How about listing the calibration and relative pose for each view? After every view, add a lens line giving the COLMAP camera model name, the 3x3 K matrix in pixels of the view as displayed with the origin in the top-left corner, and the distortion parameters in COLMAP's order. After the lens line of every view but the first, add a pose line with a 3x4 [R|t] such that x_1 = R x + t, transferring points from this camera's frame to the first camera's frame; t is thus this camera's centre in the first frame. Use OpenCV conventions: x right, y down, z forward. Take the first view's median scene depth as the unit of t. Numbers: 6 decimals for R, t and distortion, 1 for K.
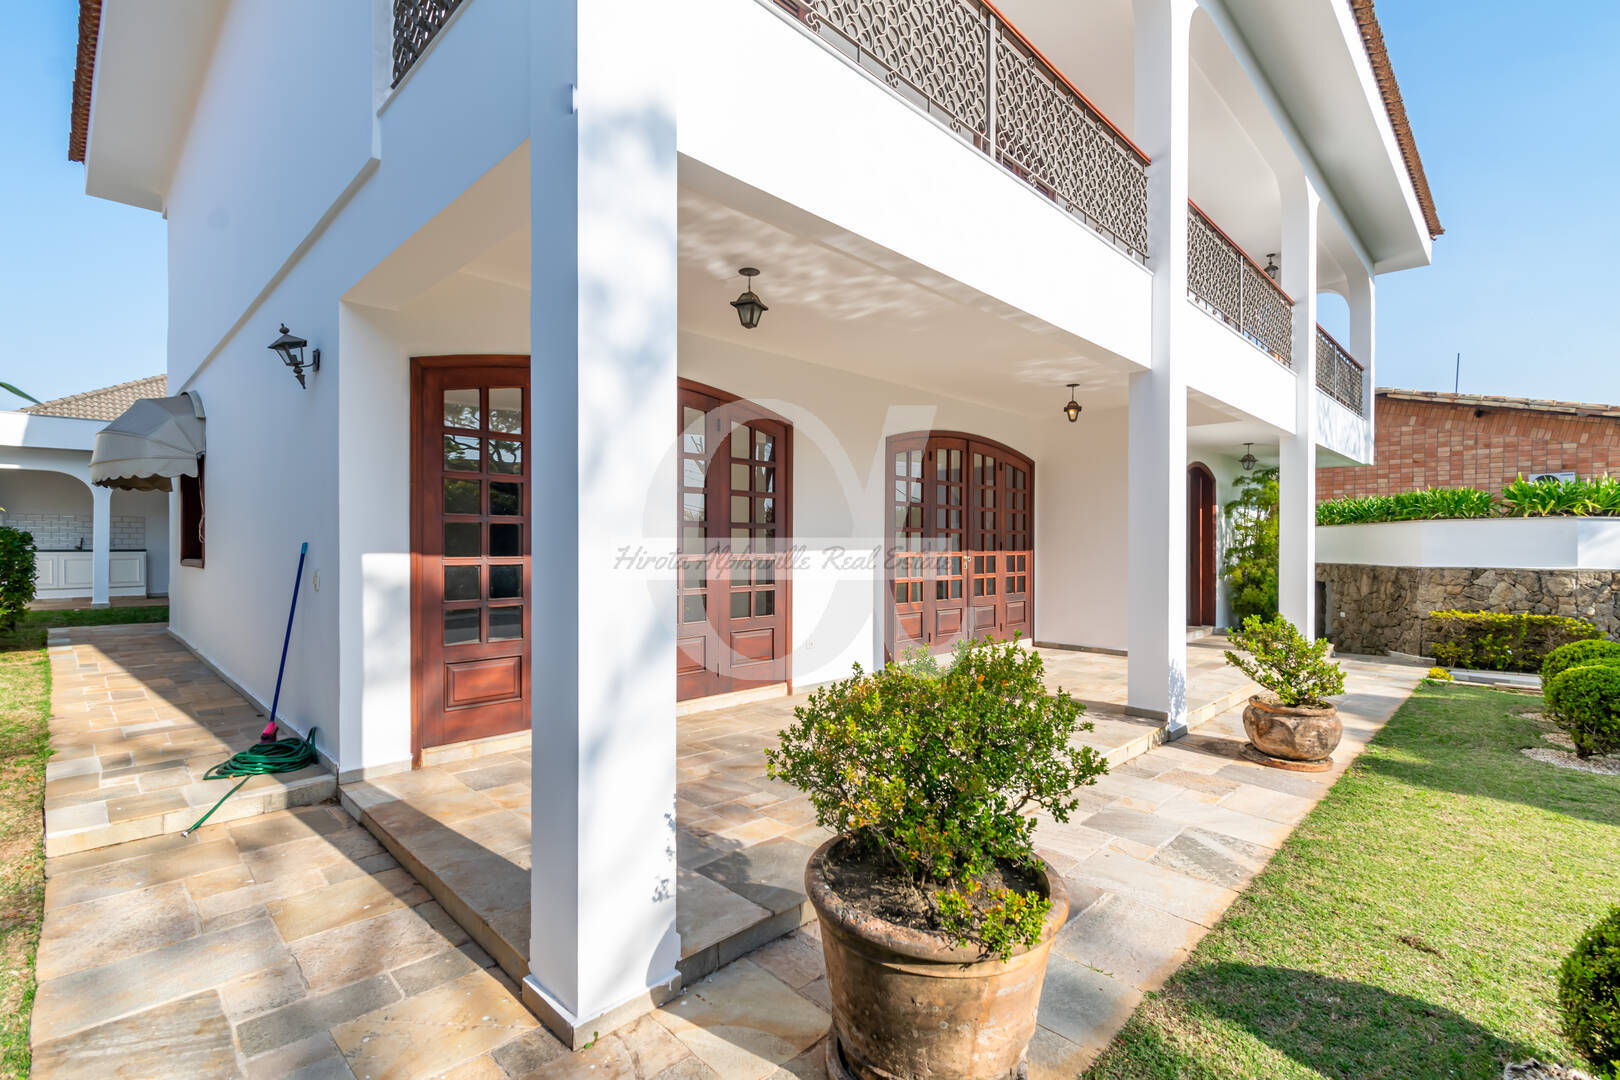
lens RADIAL K [[732.9, 0, 813.7], [0, 732.9, 552.5], [0, 0, 1]] dist [-0.001295, -0.000192]
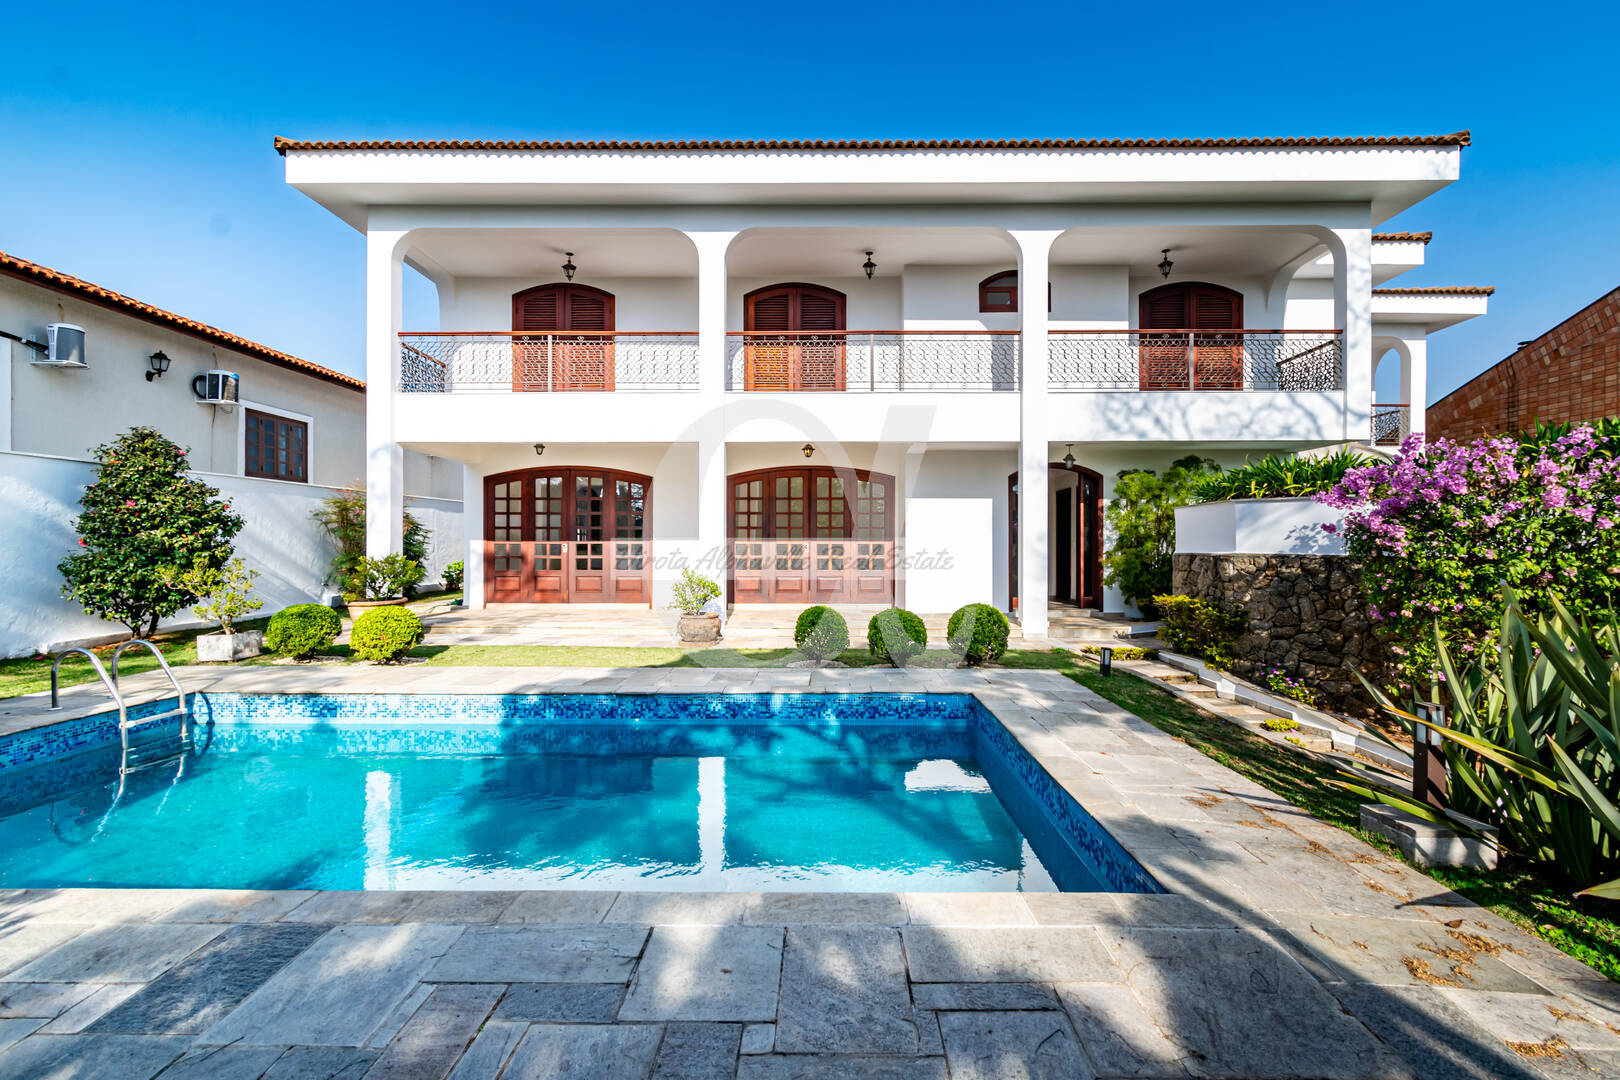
lens RADIAL K [[734.3, 0, 838.1], [0, 734.3, 546.7], [0, 0, 1]] dist [0.001879, 0.000422]
pose [[0.702625, -0.002748, -0.711555, 1.334424], [-0.007586, 0.999907, -0.011352, 0.027880], [0.711520, 0.013374, 0.702538, -0.053872]]
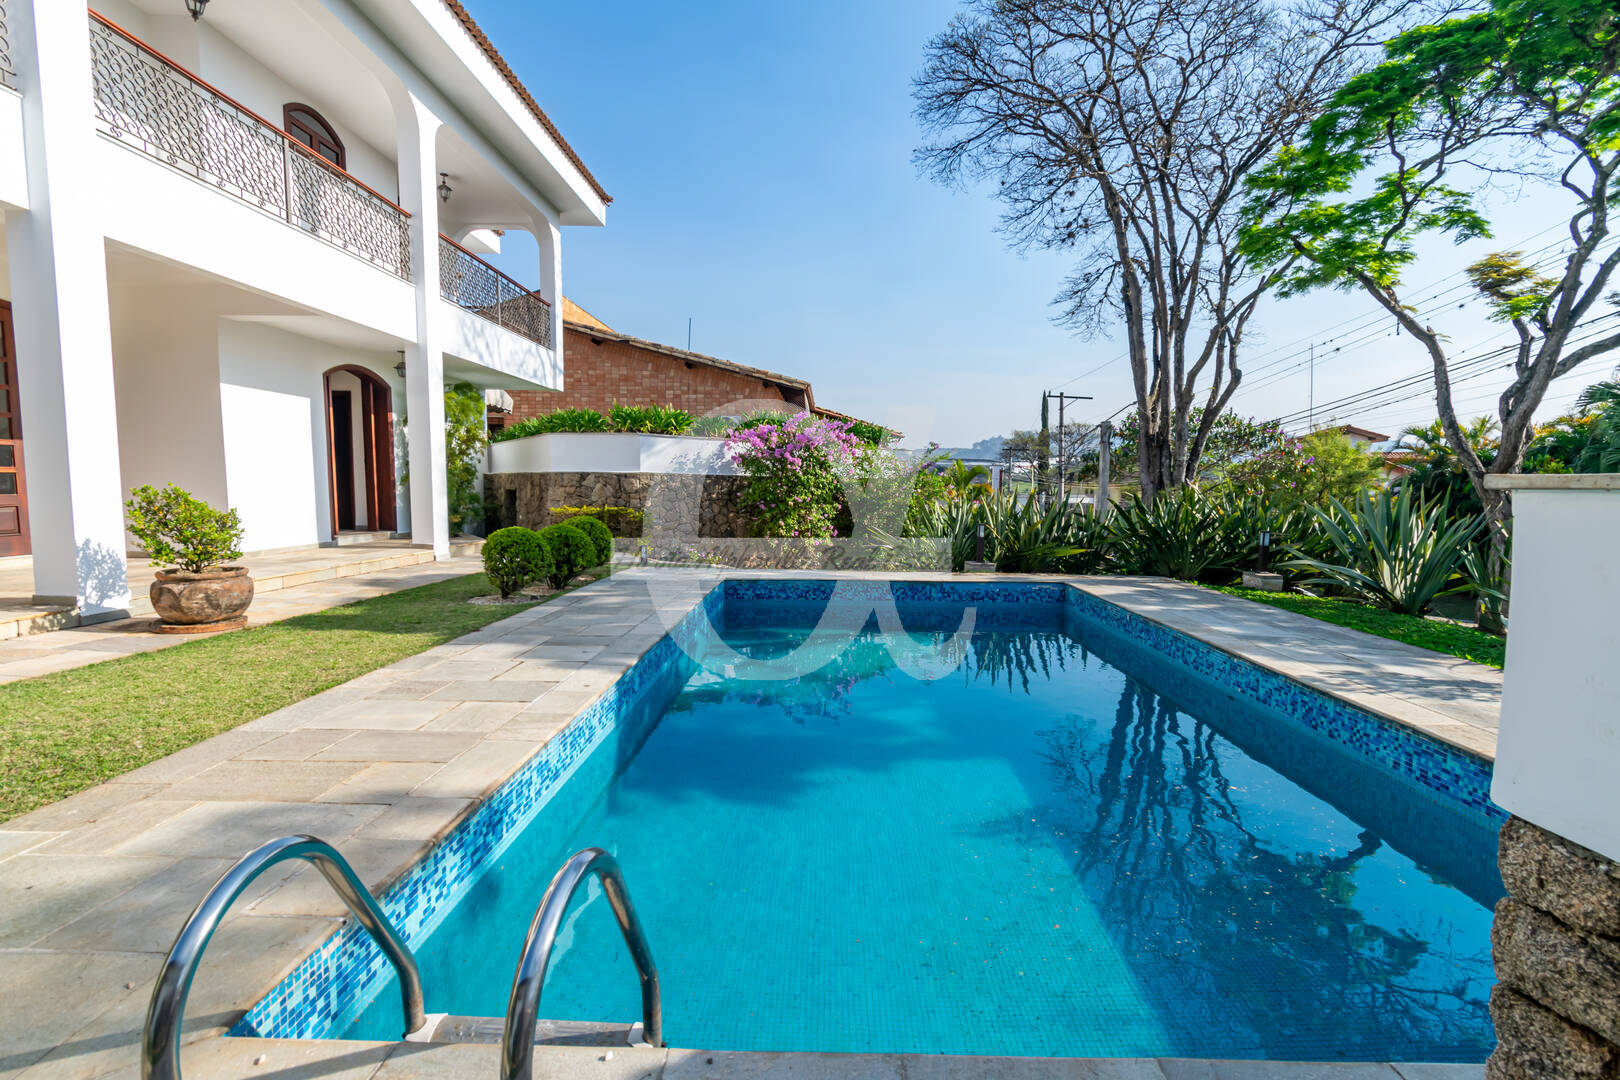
lens RADIAL K [[736.3, 0, 807.1], [0, 736.3, 546.2], [0, 0, 1]] dist [0.002336, 0.000127]
pose [[0.727541, -0.051063, 0.684161, 0.328573], [-0.002090, 0.997057, 0.076640, 0.052048], [-0.686061, -0.057188, 0.725293, -0.192315]]
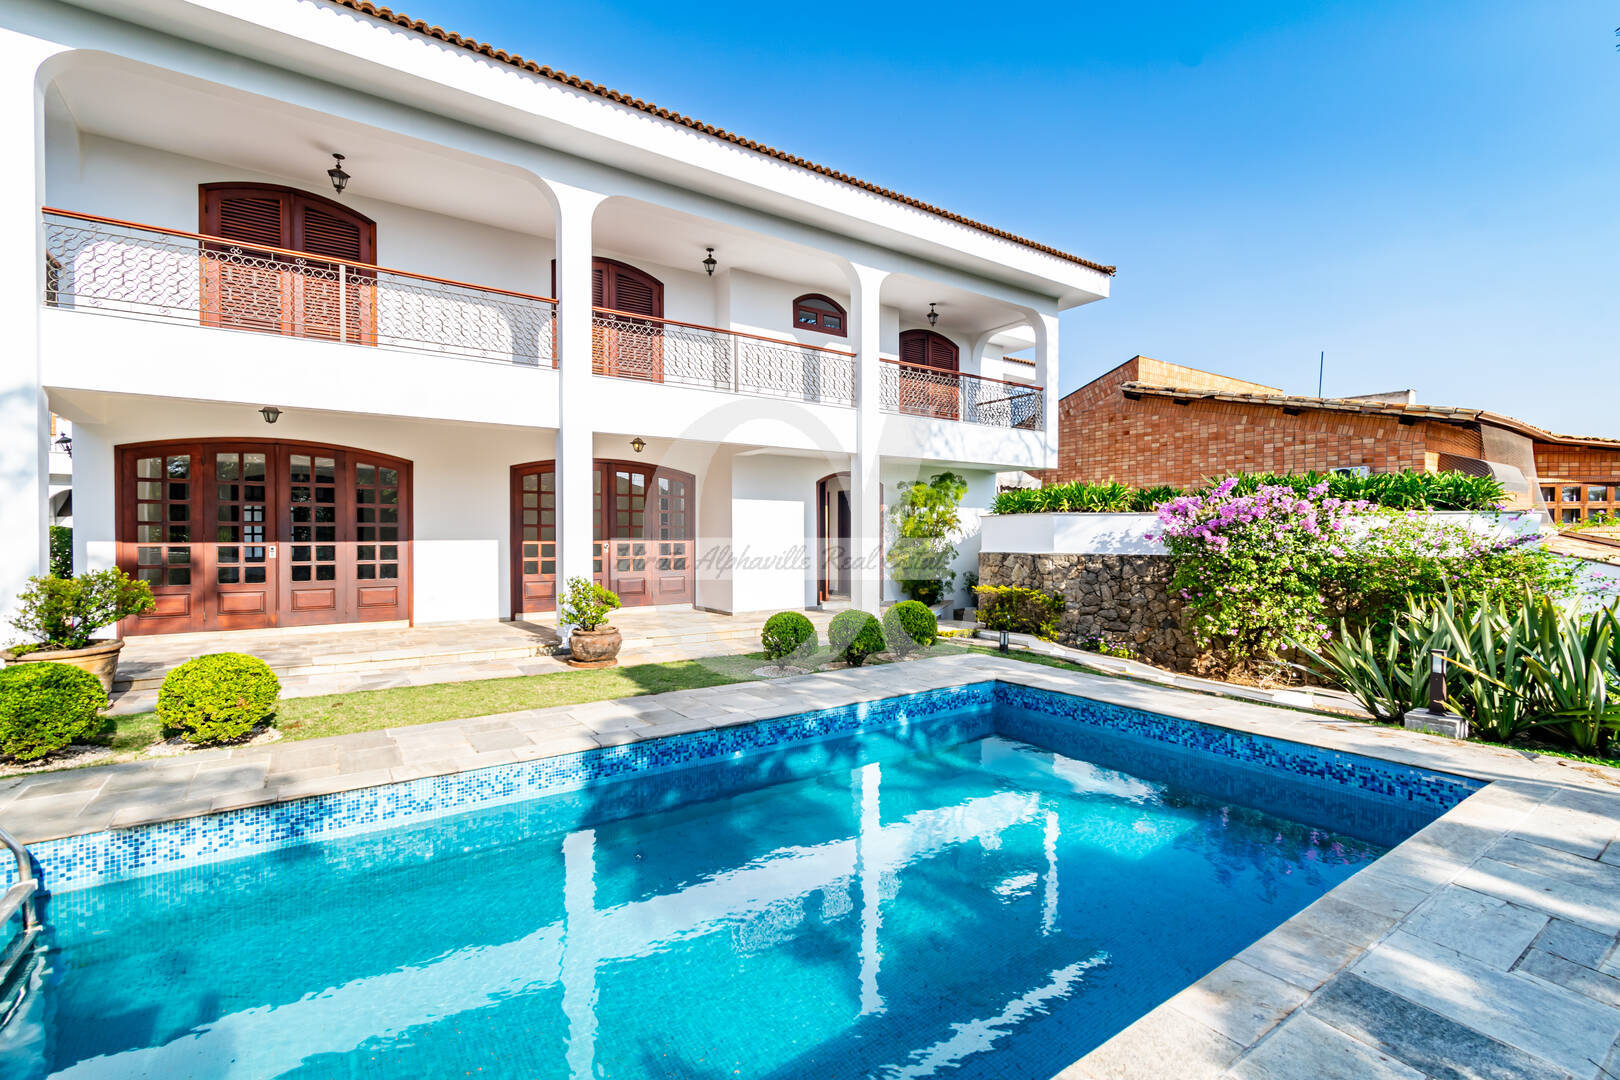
lens RADIAL K [[709.1, 0, 820.2], [0, 709.1, 542.5], [0, 0, 1]] dist [0.001889, 0.000132]
pose [[0.983770, -0.001572, -0.179428, 0.843745], [0.000972, 0.999994, -0.003430, 0.007655], [0.179432, 0.003200, 0.983765, -0.296435]]
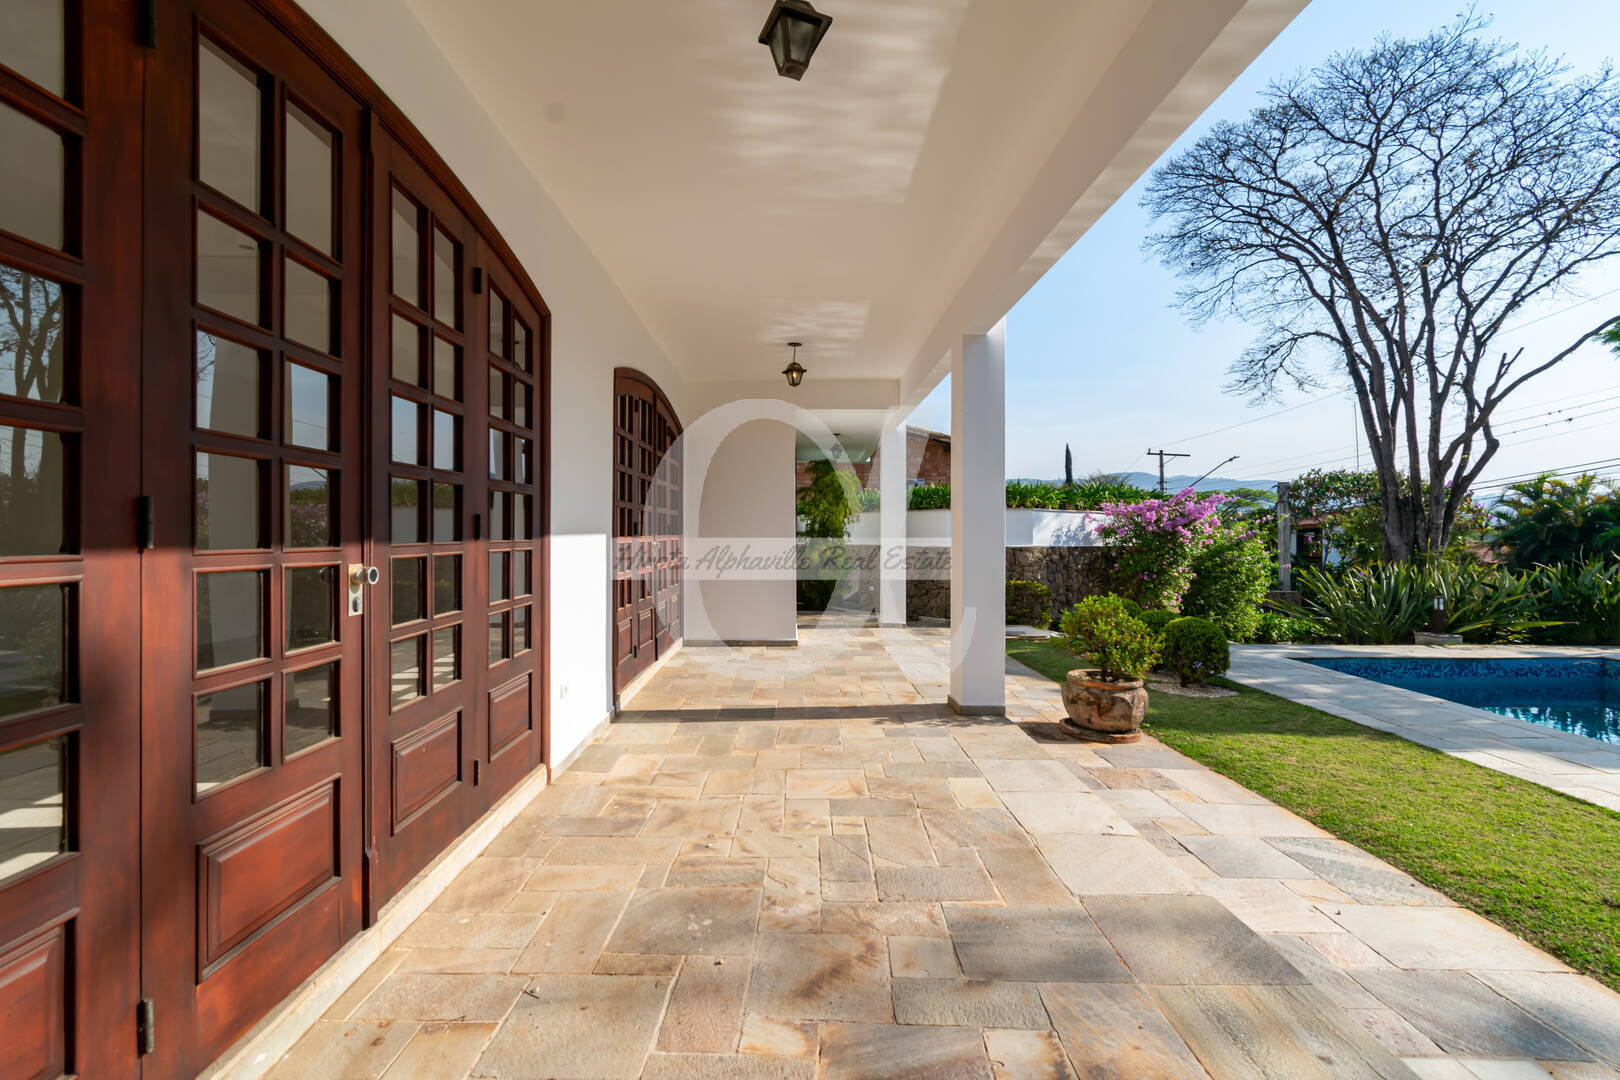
lens RADIAL K [[722.5, 0, 809.0], [0, 722.5, 534.0], [0, 0, 1]] dist [0.002923, 0.000478]
pose [[0.702039, -0.002479, 0.712134, -0.217606], [0.007504, 0.999964, -0.003916, 0.001586], [-0.712099, 0.008093, 0.702032, 0.336029]]
